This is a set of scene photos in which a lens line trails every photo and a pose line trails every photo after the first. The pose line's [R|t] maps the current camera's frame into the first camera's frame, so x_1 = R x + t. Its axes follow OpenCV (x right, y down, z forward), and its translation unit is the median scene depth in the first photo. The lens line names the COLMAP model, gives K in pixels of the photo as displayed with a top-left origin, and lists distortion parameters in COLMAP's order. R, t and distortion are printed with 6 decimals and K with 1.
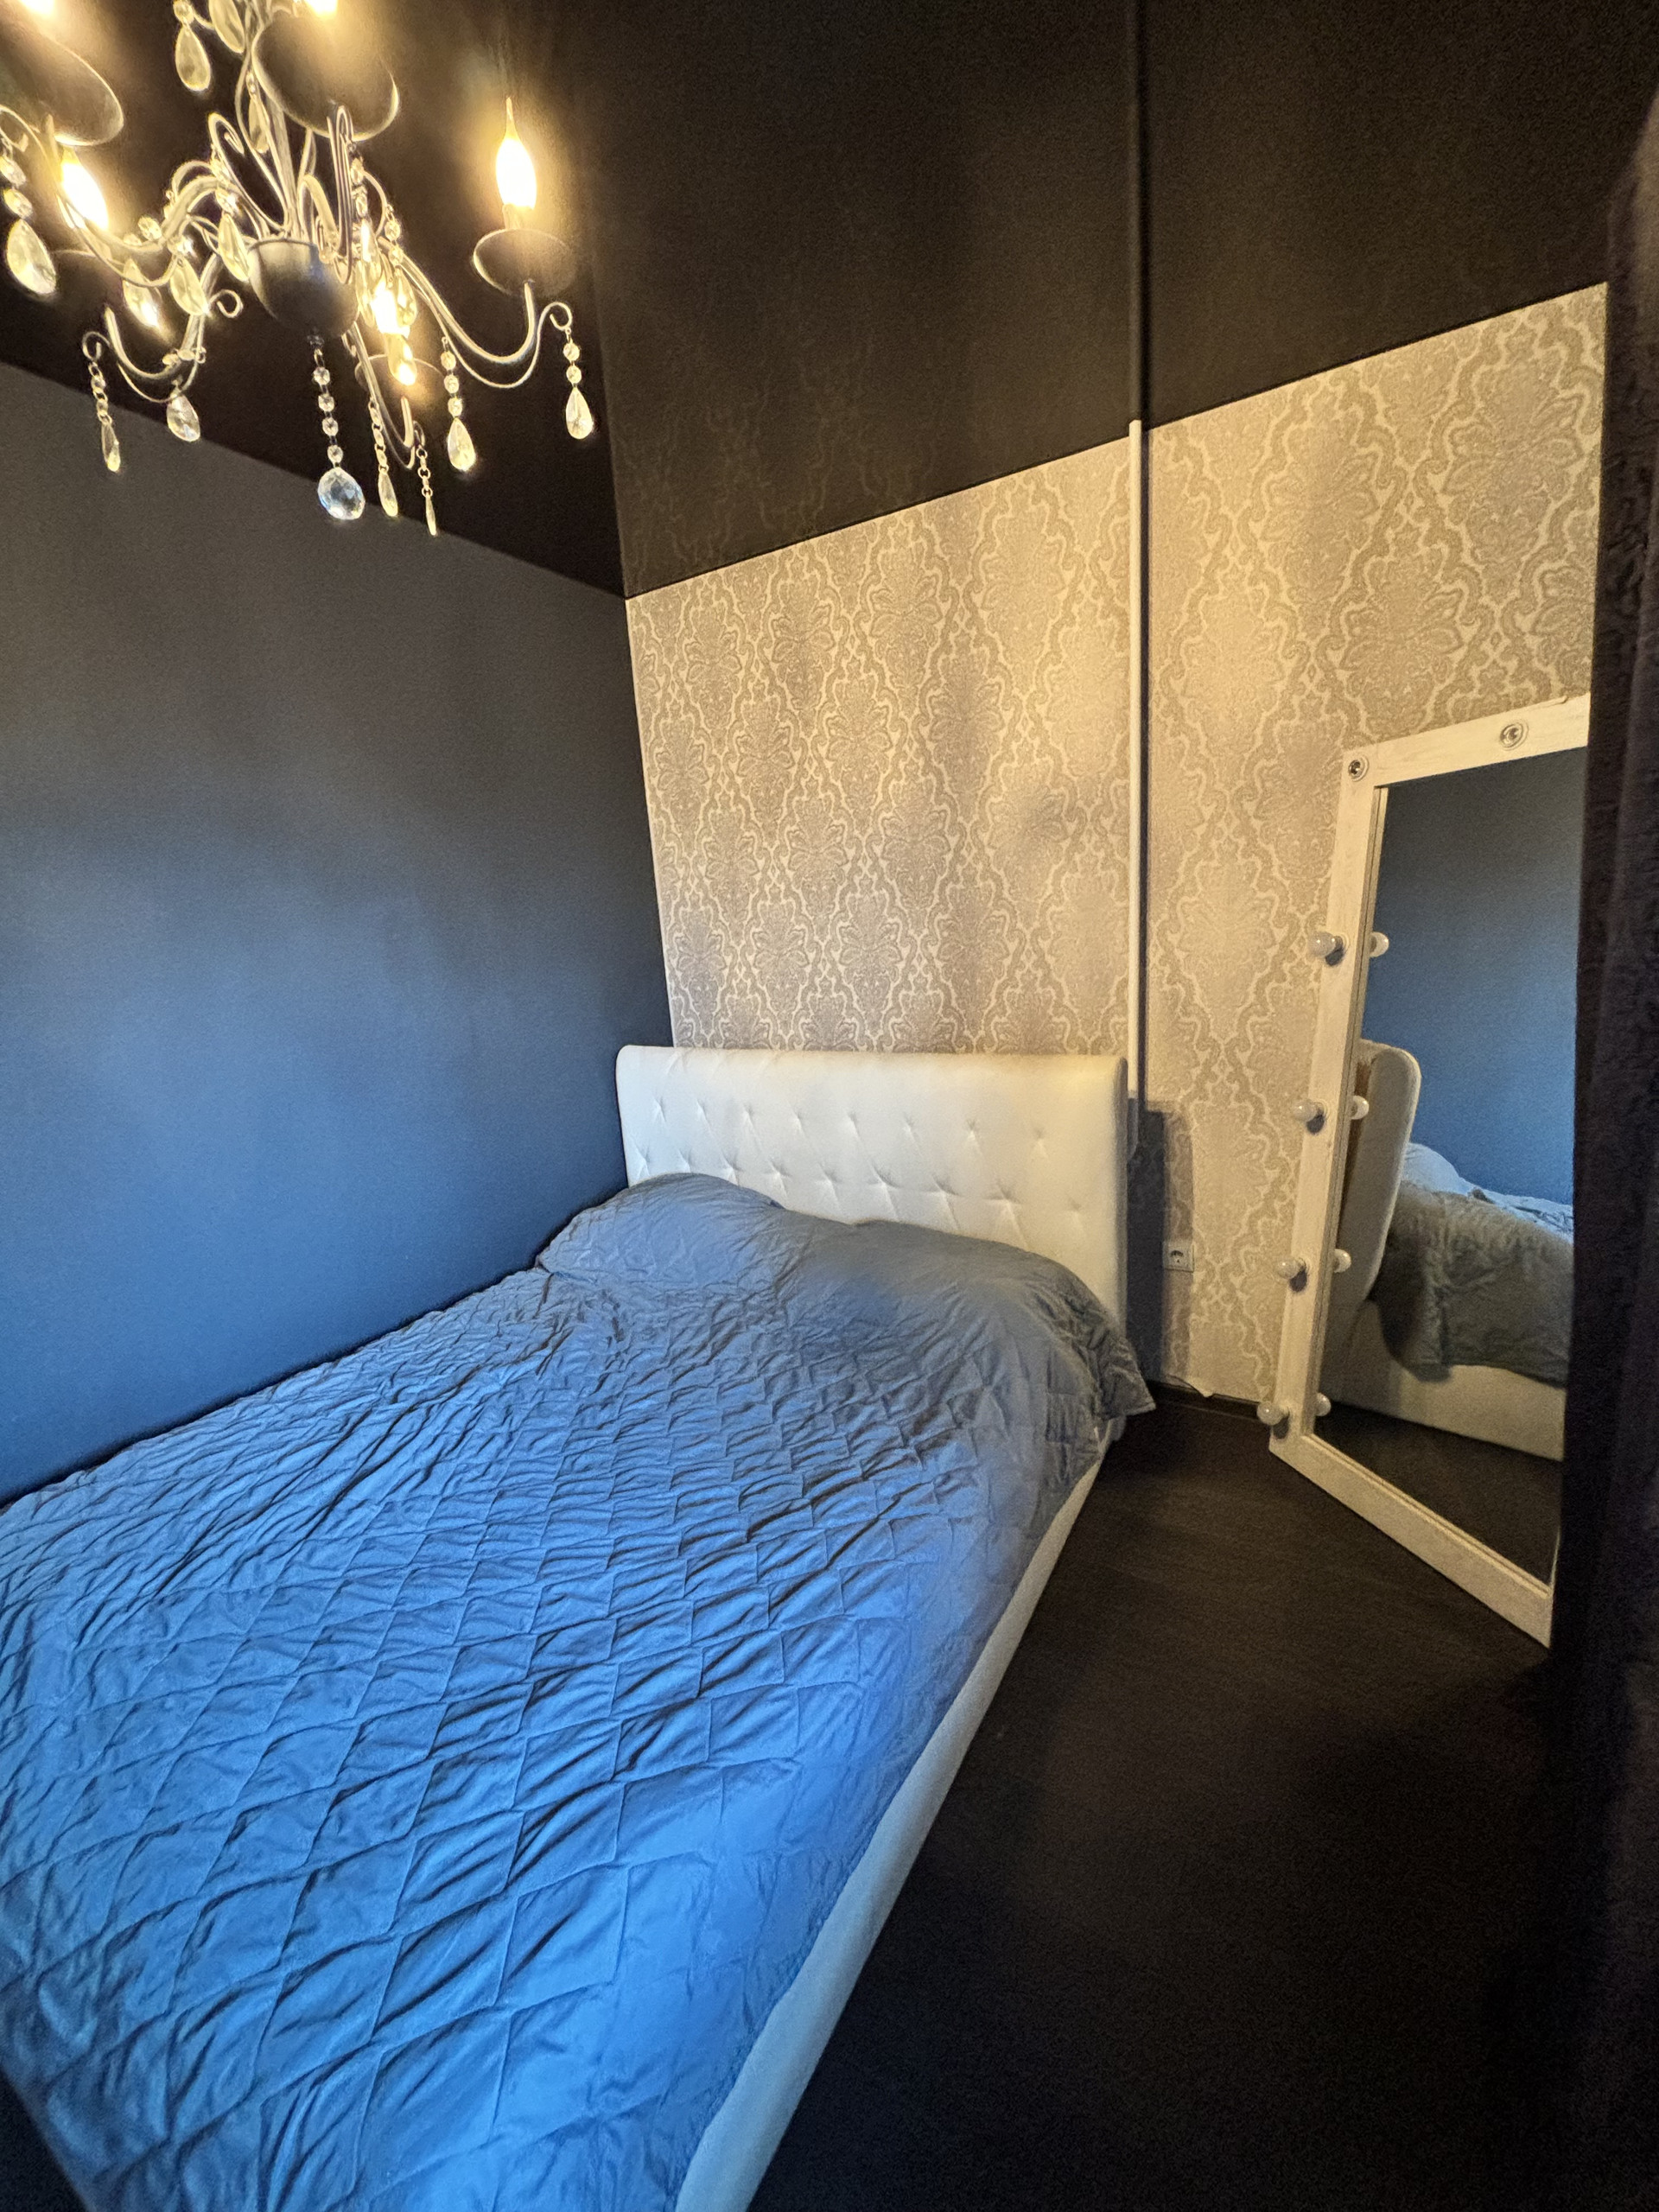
lens RADIAL K [[890.2, 0, 836.1], [0, 890.2, 1104.7], [0, 0, 1]] dist [0.000979, 0.001078]
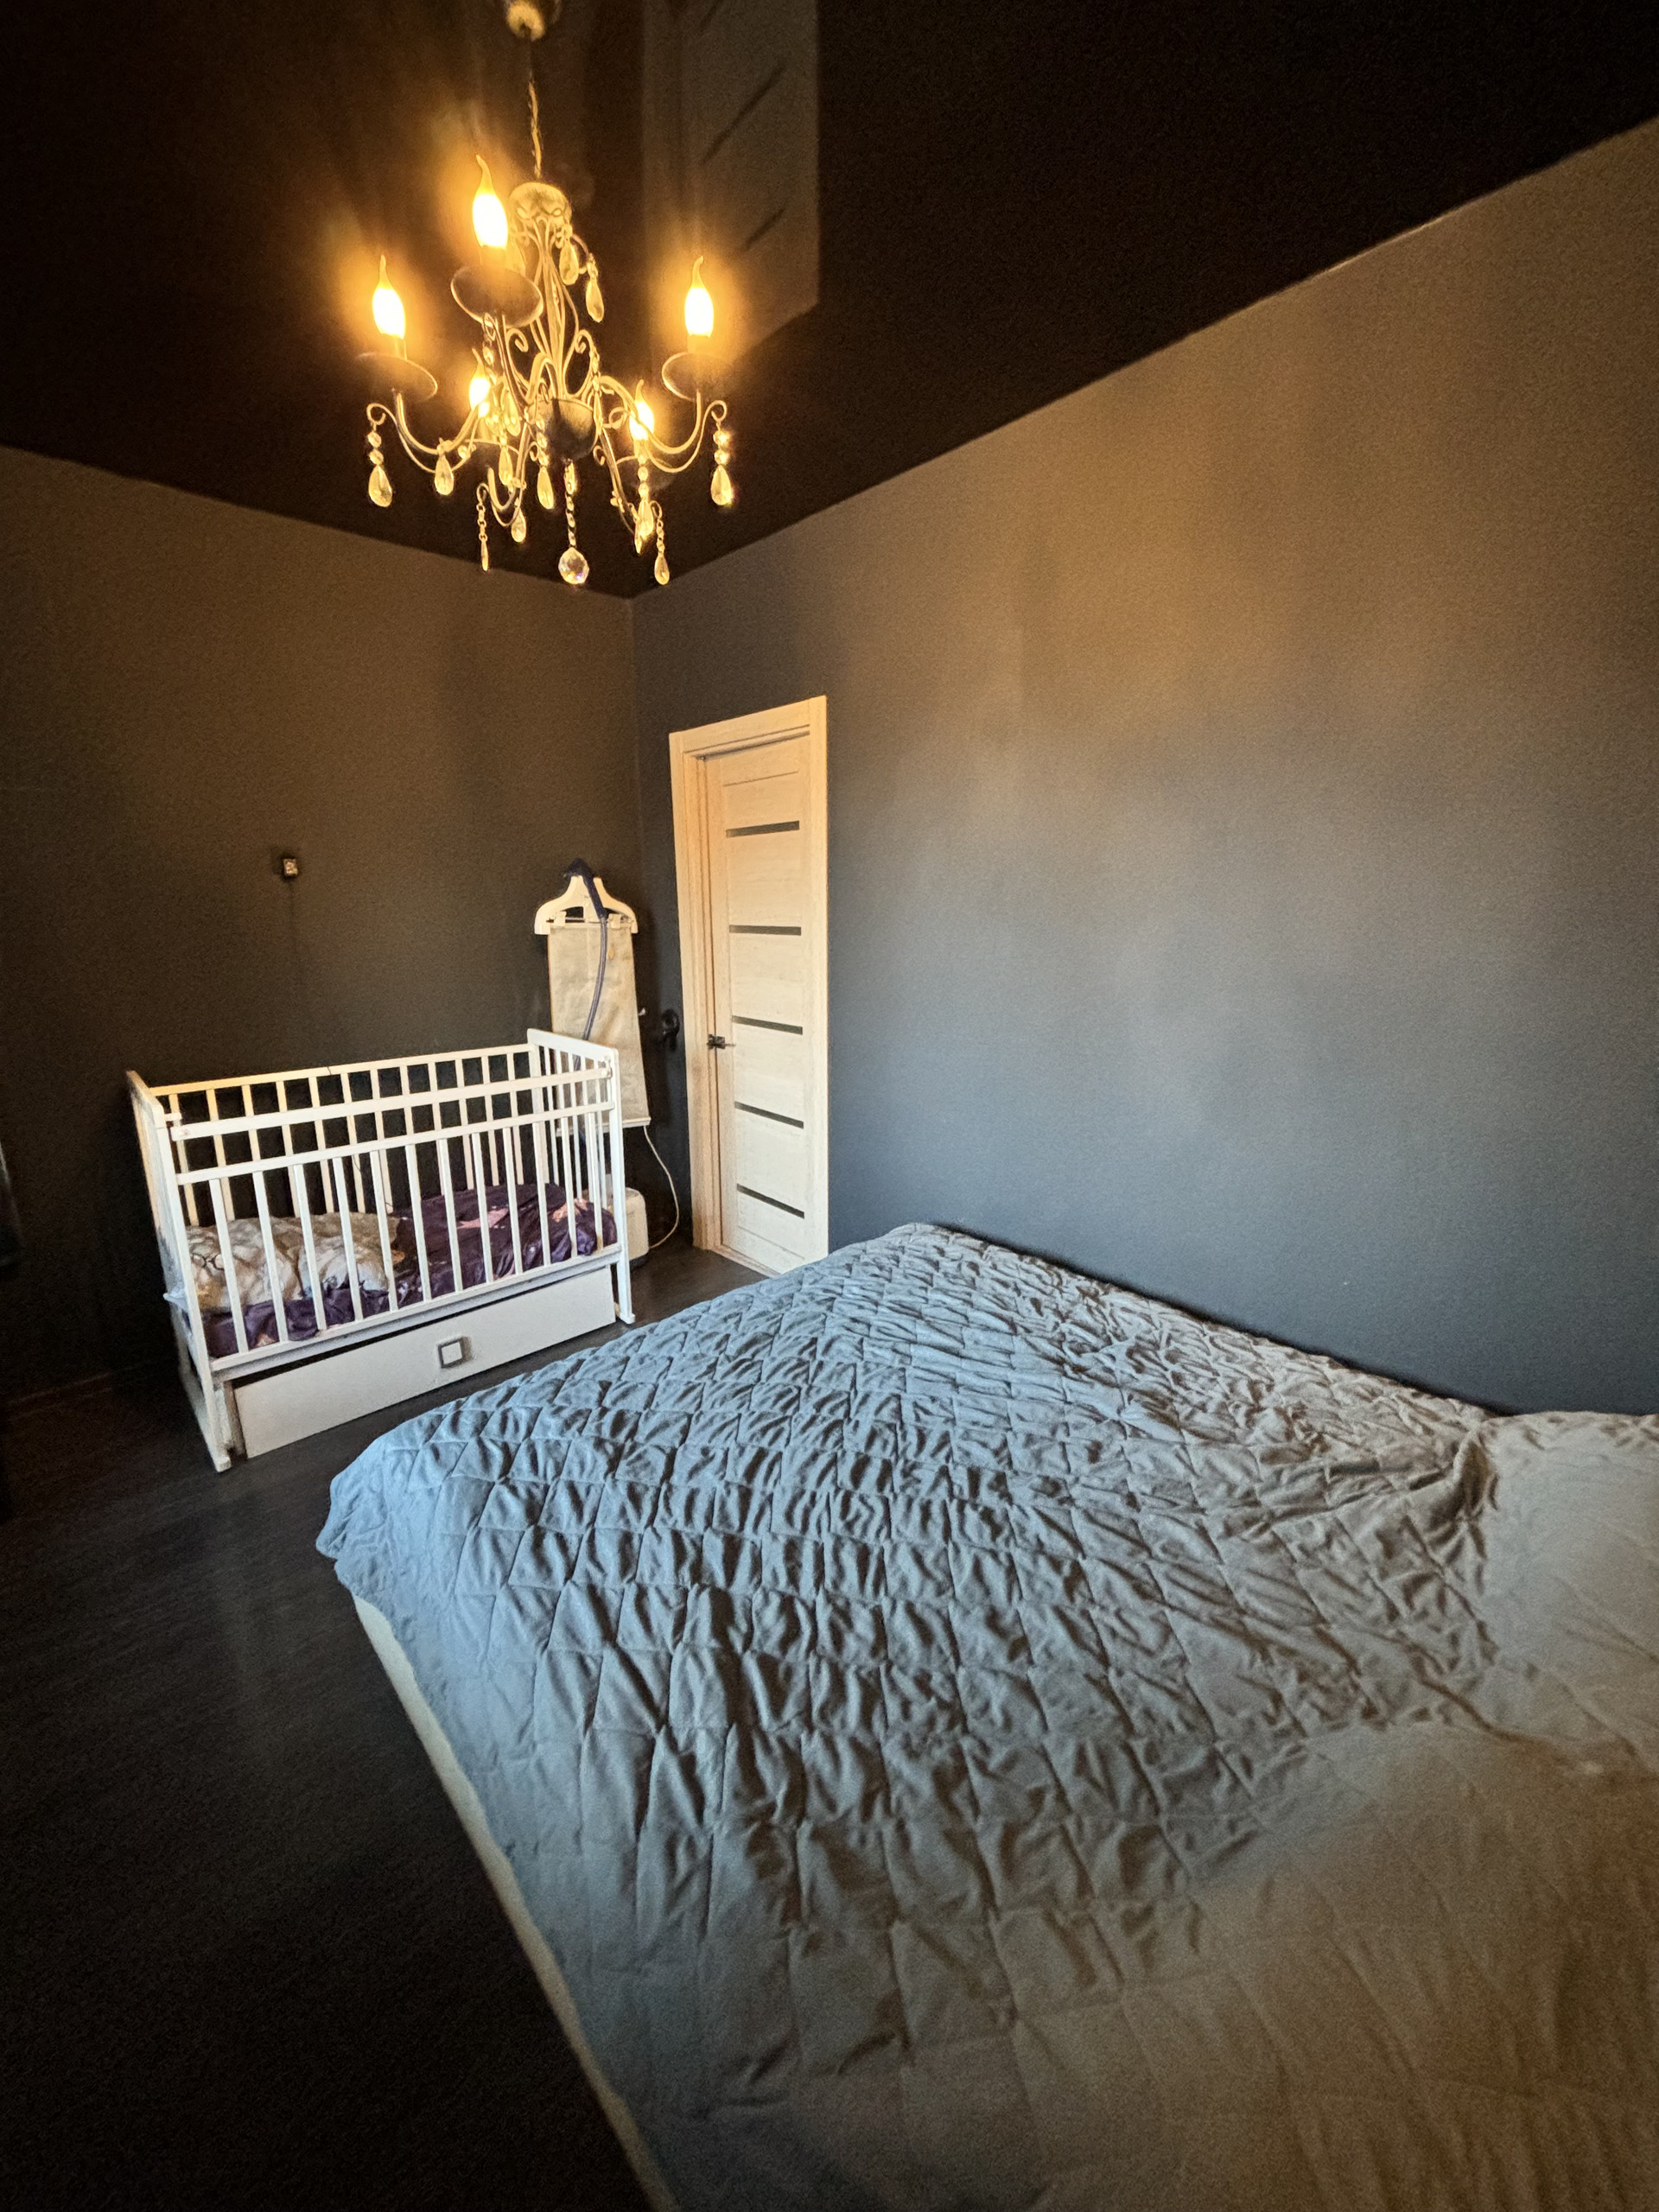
lens RADIAL K [[890.2, 0, 827.6], [0, 890.2, 1098.2], [0, 0, 1]] dist [0.000979, 0.001078]
pose [[-0.277102, 0.279767, -0.919209, 0.330566], [-0.180448, 0.924497, 0.335774, -0.167985], [0.943744, 0.258913, -0.205697, 0.712147]]
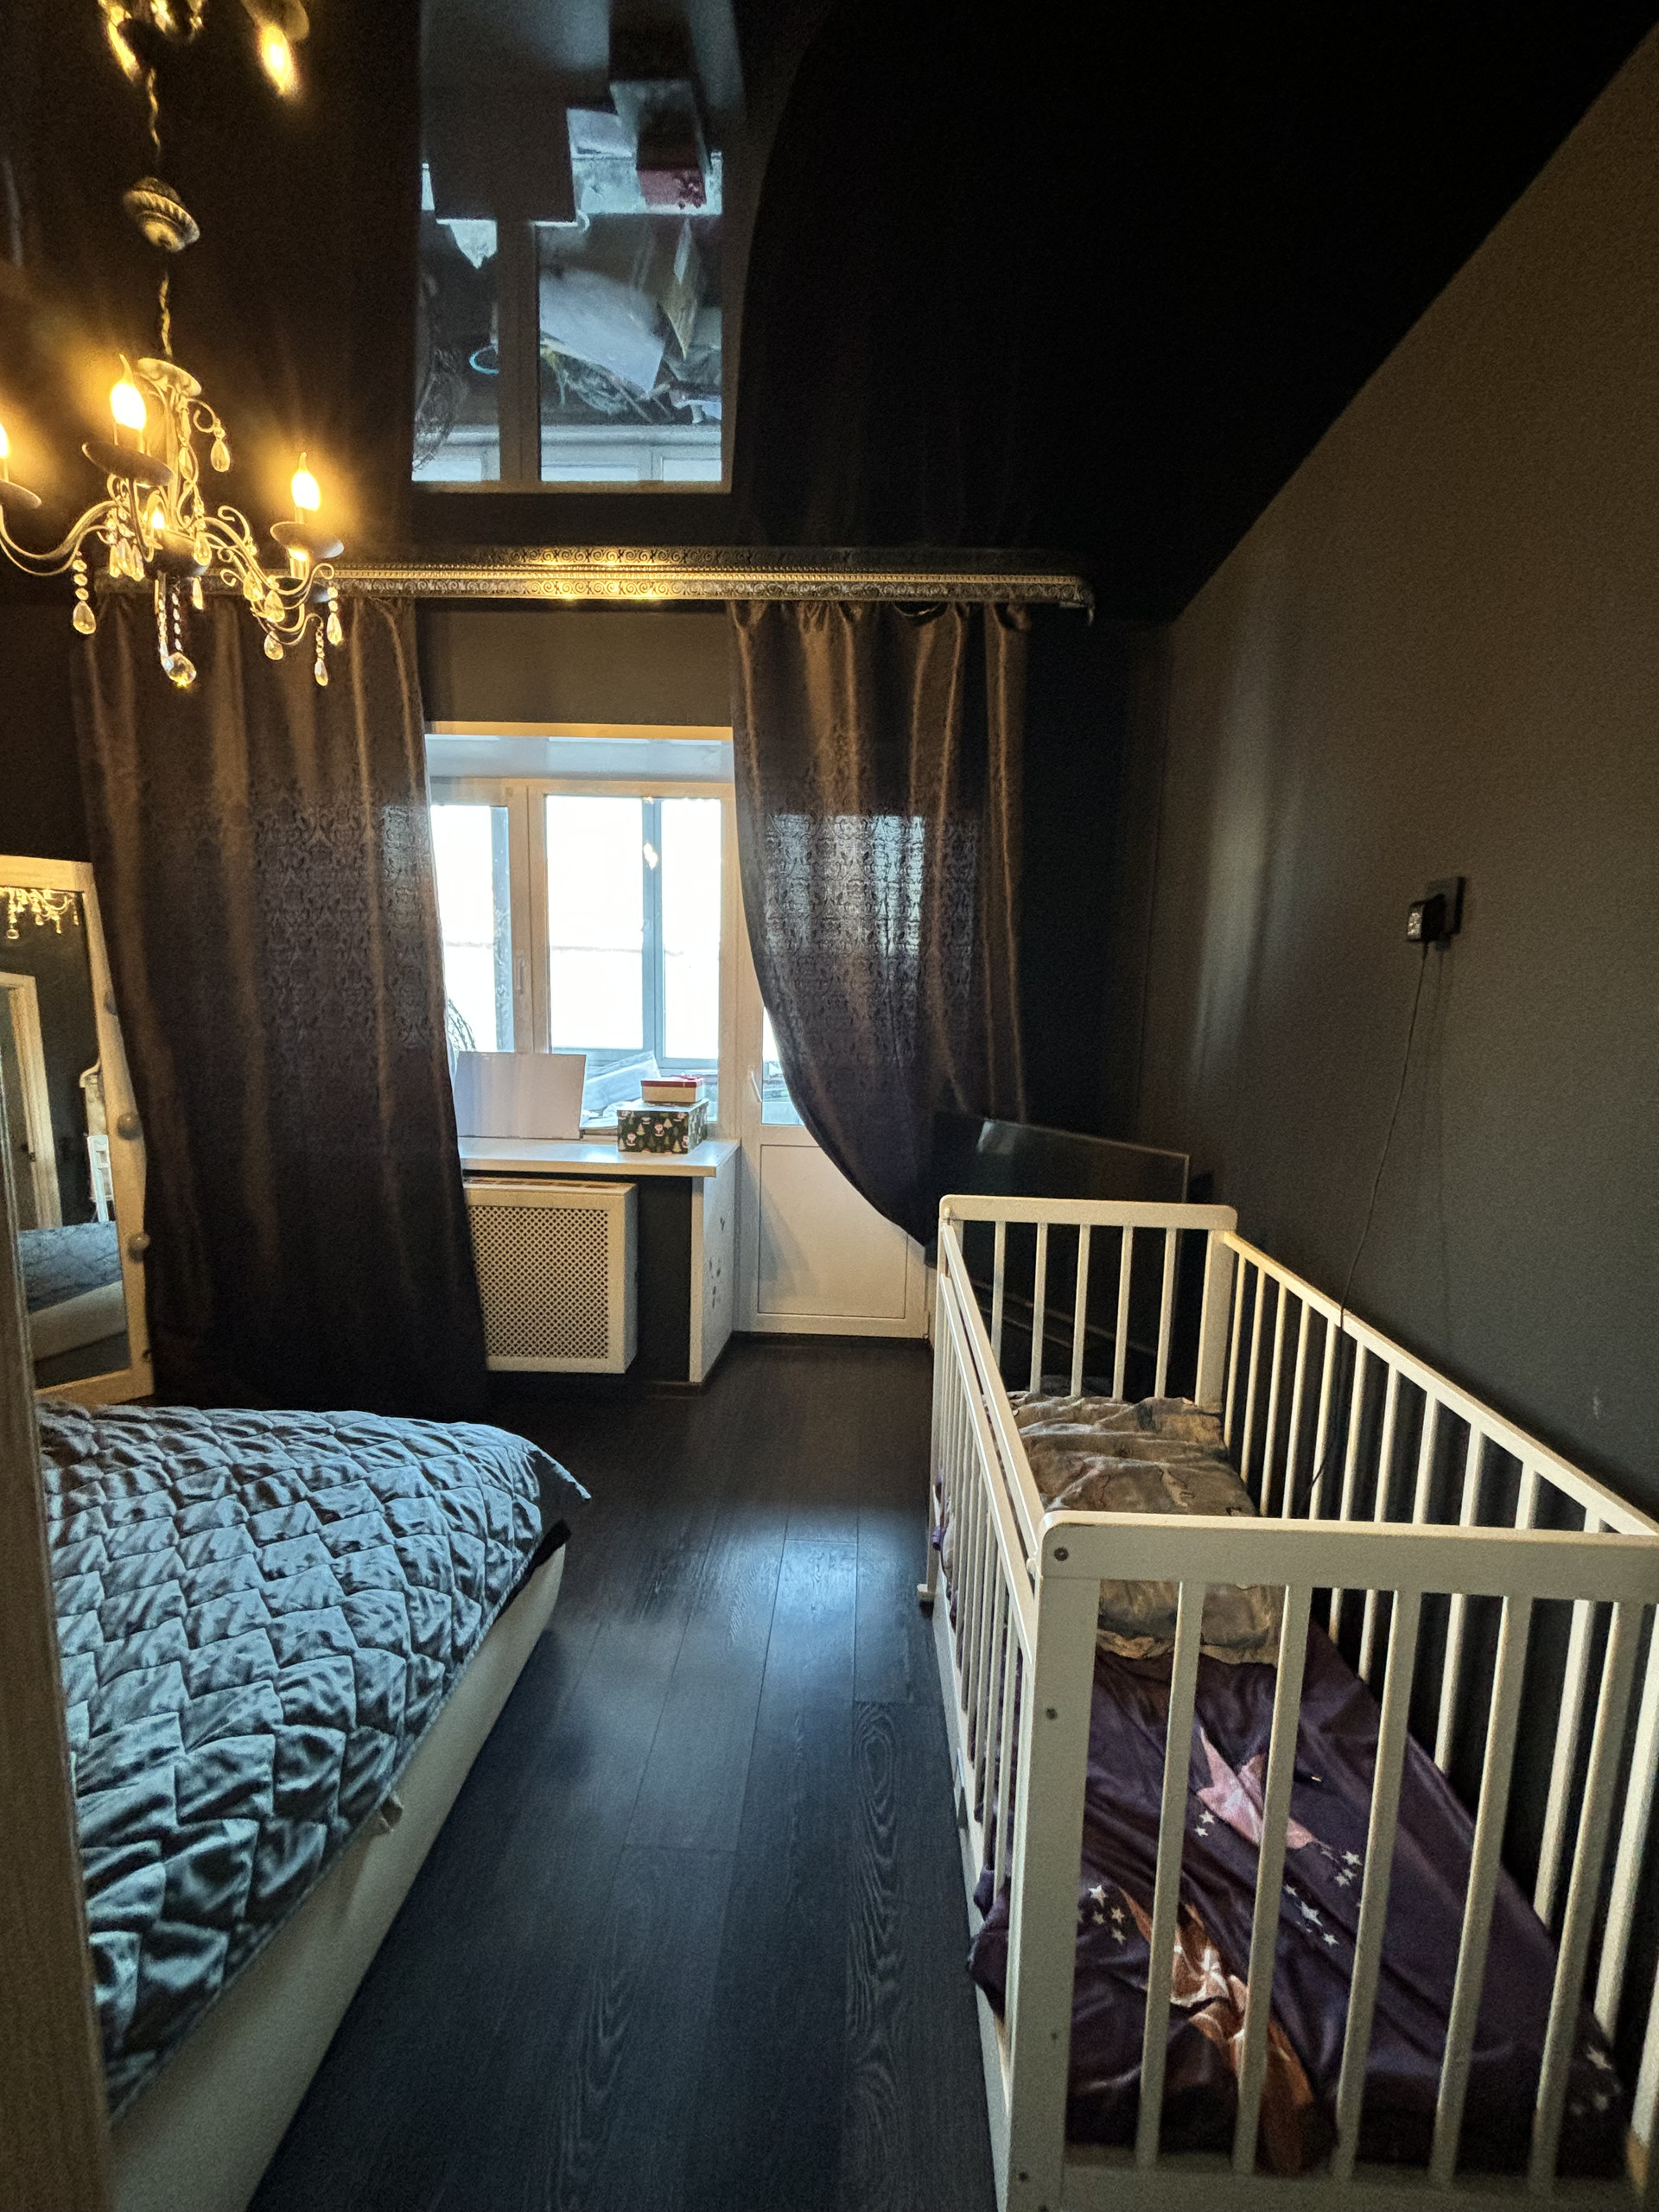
lens RADIAL K [[890.2, 0, 836.6], [0, 890.2, 1108.5], [0, 0, 1]] dist [0.000979, 0.001078]
pose [[-0.480447, -0.062621, 0.874785, -0.962880], [0.190951, 0.966050, 0.174028, 0.012984], [-0.855984, 0.250652, -0.452178, 0.345178]]
